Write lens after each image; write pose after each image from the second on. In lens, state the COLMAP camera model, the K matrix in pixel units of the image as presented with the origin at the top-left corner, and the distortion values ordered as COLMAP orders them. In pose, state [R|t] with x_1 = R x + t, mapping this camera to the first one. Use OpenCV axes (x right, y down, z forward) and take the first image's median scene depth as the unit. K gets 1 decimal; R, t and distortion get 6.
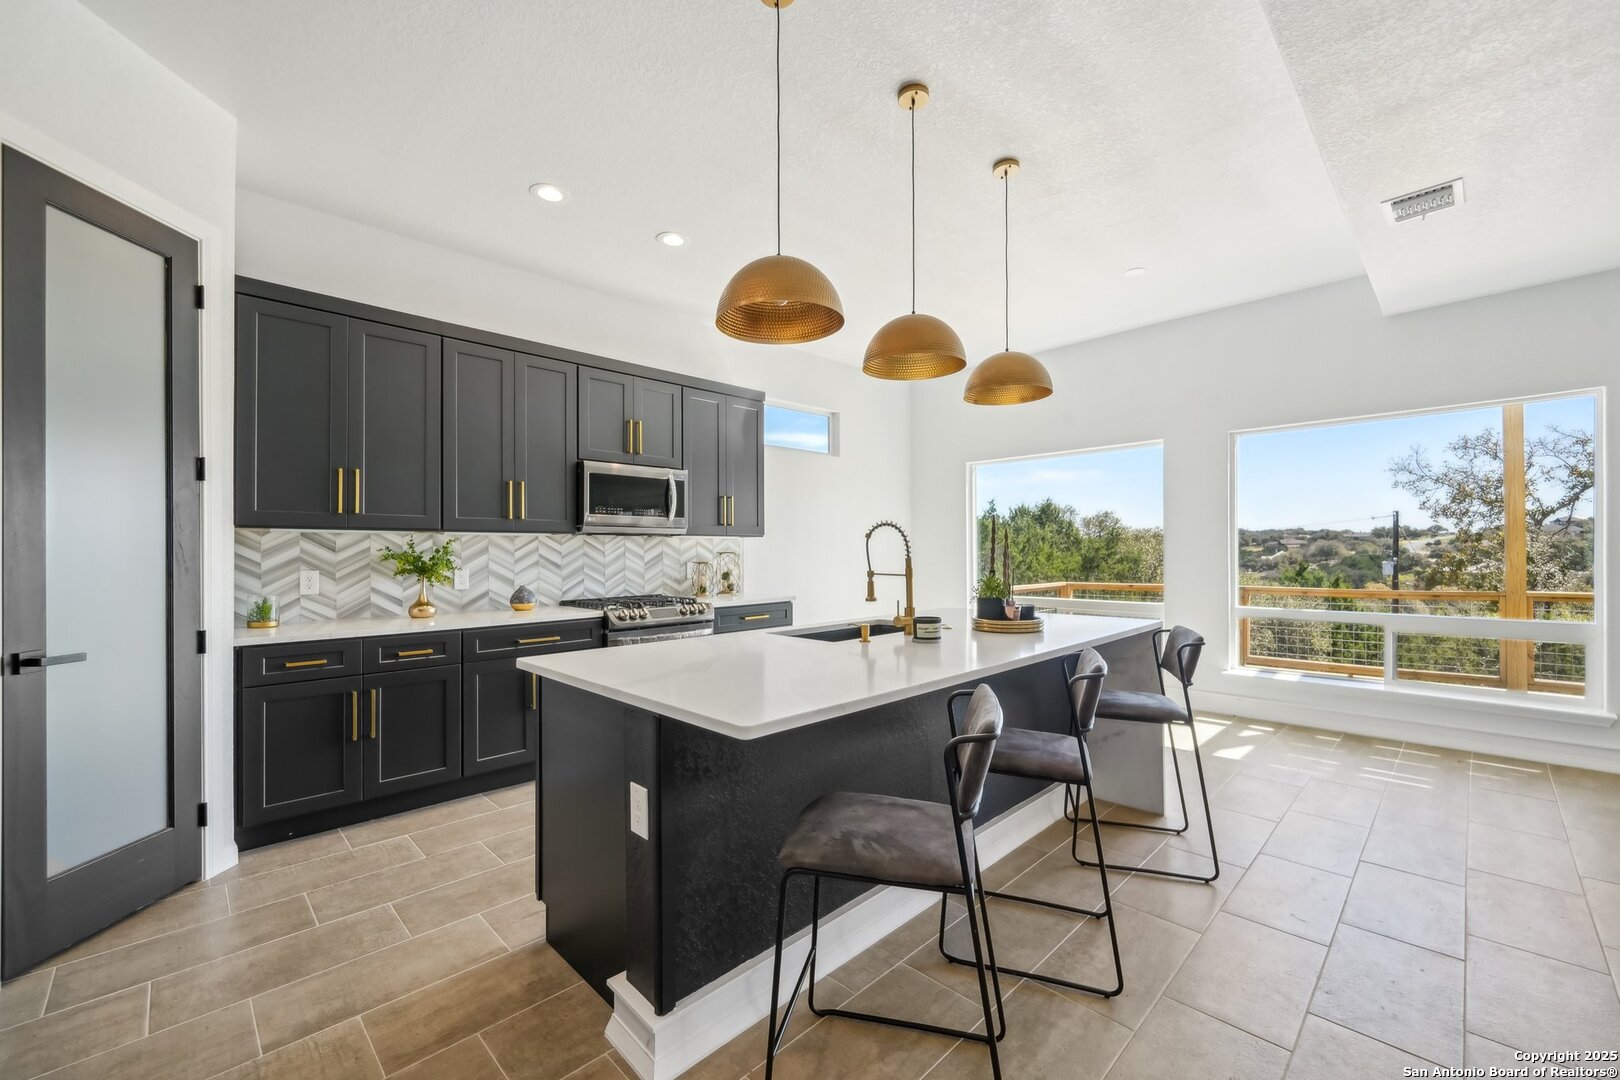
lens RADIAL K [[671.8, 0, 814.2], [0, 671.8, 524.1], [0, 0, 1]] dist [-0.014632, 0.000178]
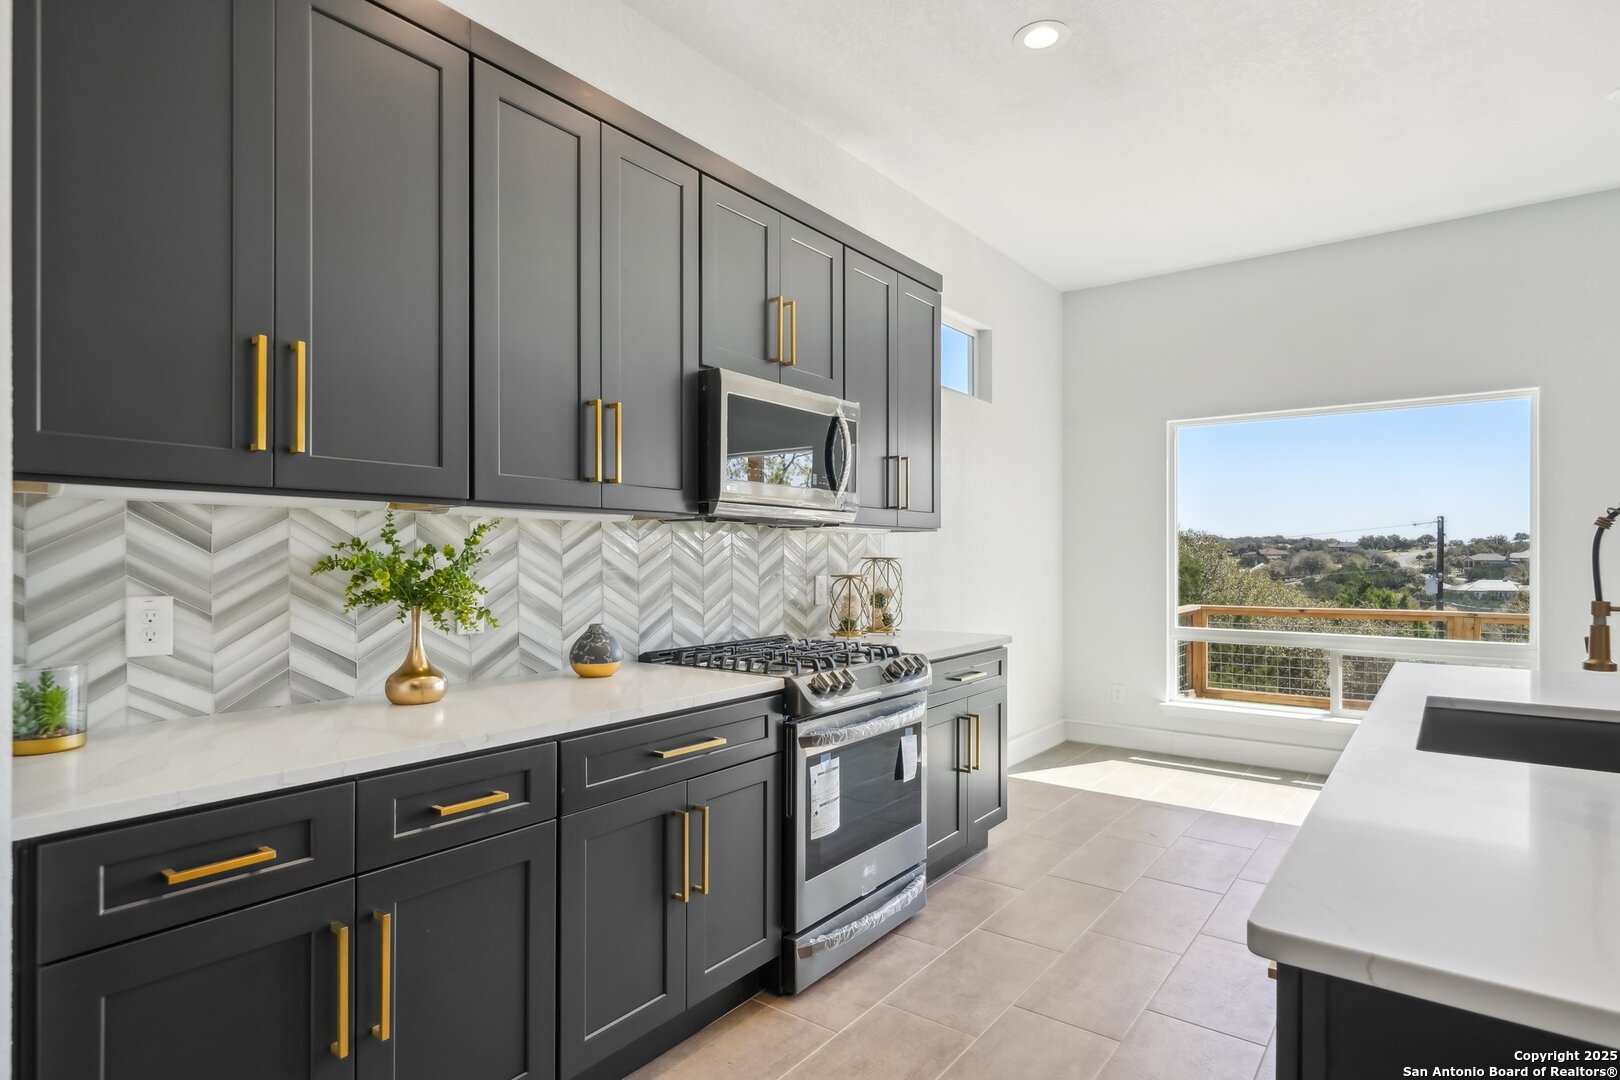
lens RADIAL K [[879.8, 0, 809.3], [0, 879.8, 544.0], [0, 0, 1]] dist [-0.008770, -0.000036]
pose [[0.988932, 0.010970, 0.147966, -0.351015], [-0.014423, 0.999648, 0.022285, 0.017099], [-0.147669, -0.024172, 0.988741, 0.335292]]
